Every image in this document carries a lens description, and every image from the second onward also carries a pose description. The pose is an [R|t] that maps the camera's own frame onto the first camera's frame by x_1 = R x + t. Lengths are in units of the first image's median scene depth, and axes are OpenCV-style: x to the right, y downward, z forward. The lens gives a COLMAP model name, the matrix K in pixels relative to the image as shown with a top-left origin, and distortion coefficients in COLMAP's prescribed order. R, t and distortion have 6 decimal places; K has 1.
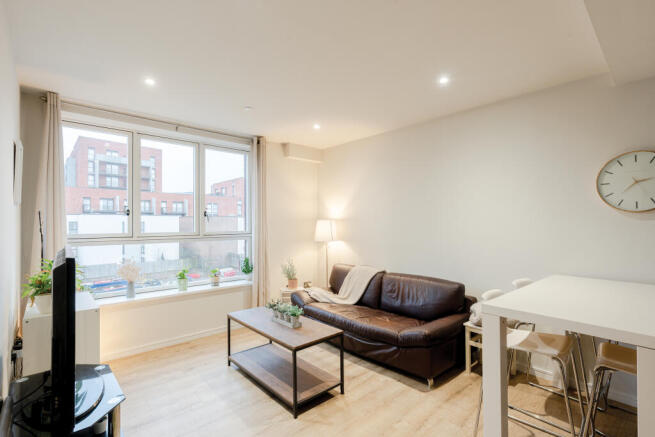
lens RADIAL K [[314.4, 0, 325.3], [0, 314.4, 220.6], [0, 0, 1]] dist [0.000850, -0.000343]
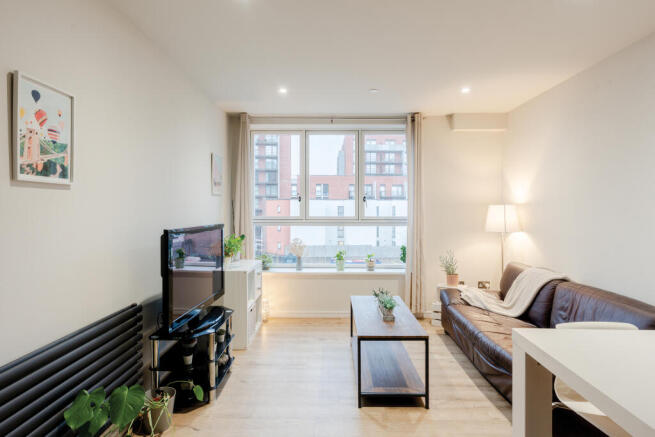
lens RADIAL K [[352.0, 0, 322.9], [0, 352.0, 216.2], [0, 0, 1]] dist [-0.000974, 0.001033]
pose [[0.728636, 0.019121, -0.684635, 0.350402], [0.002314, 0.999536, 0.030378, -0.001515], [0.684898, -0.023719, 0.728253, 0.085436]]
